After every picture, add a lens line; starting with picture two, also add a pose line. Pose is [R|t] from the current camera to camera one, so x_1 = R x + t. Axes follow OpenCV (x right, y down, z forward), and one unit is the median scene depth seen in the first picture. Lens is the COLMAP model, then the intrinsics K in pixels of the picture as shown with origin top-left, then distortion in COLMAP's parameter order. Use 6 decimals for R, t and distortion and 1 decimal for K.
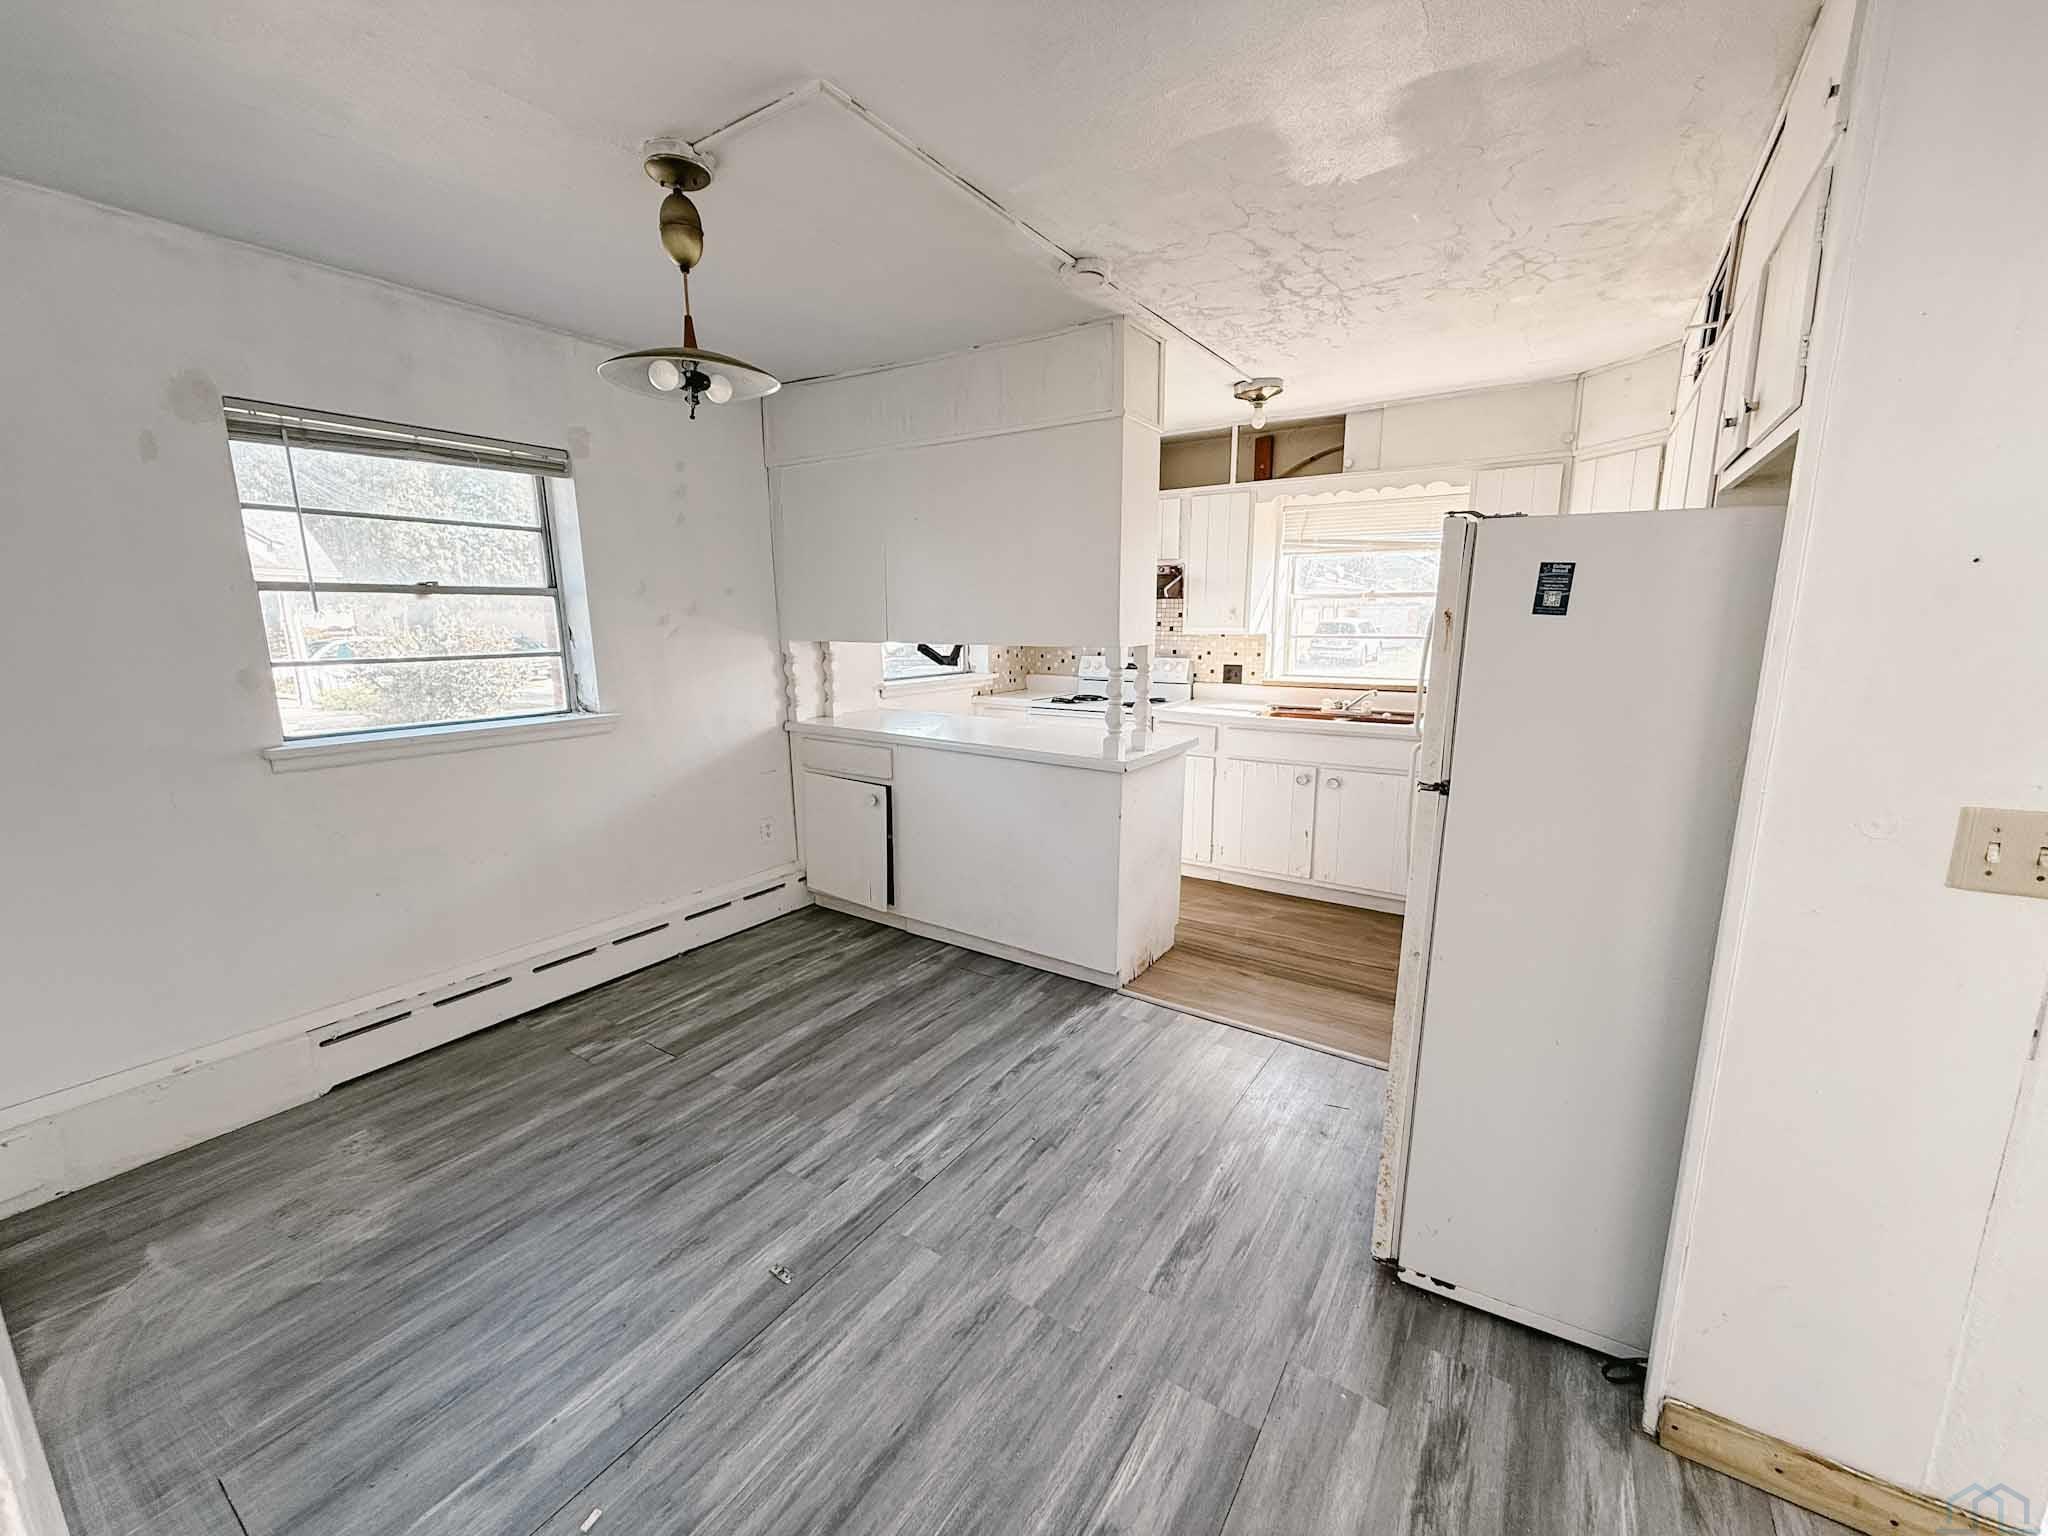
lens RADIAL K [[814.4, 0, 1024.1], [0, 814.4, 772.8], [0, 0, 1]] dist [-0.000704, -0.000308]
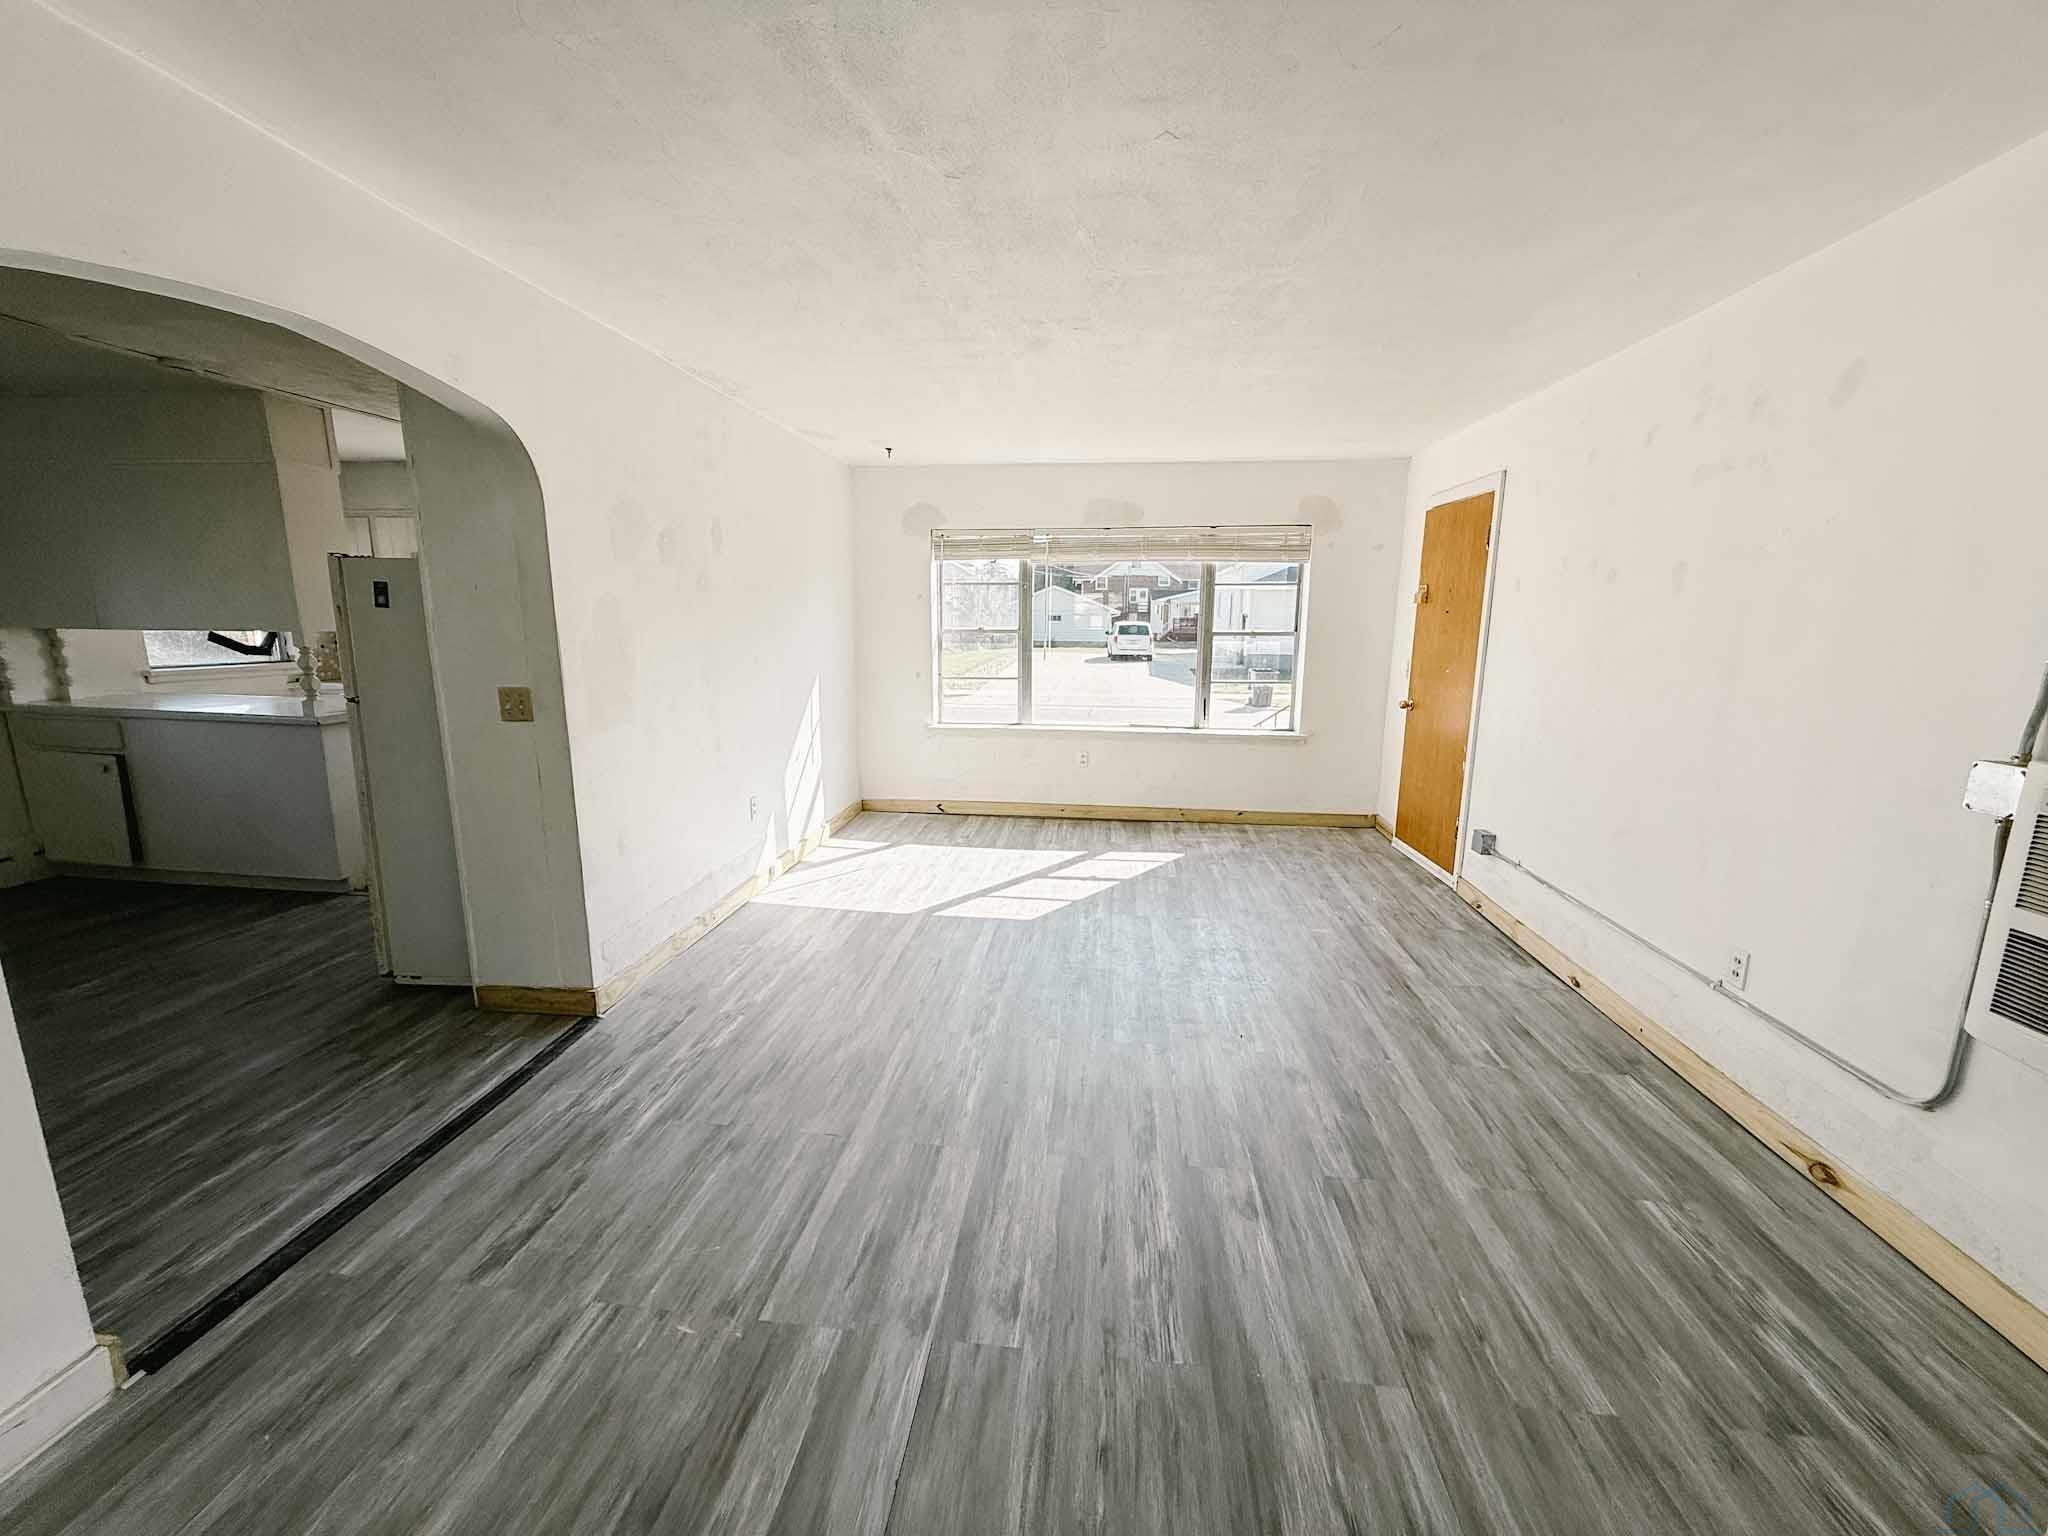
lens RADIAL K [[814.4, 0, 1023.3], [0, 814.4, 764.3], [0, 0, 1]] dist [-0.000704, -0.000308]
pose [[0.889317, -0.068124, 0.452188, 0.398711], [0.073712, 0.997266, 0.005274, 0.104996], [-0.451311, 0.028641, 0.891907, -0.529122]]
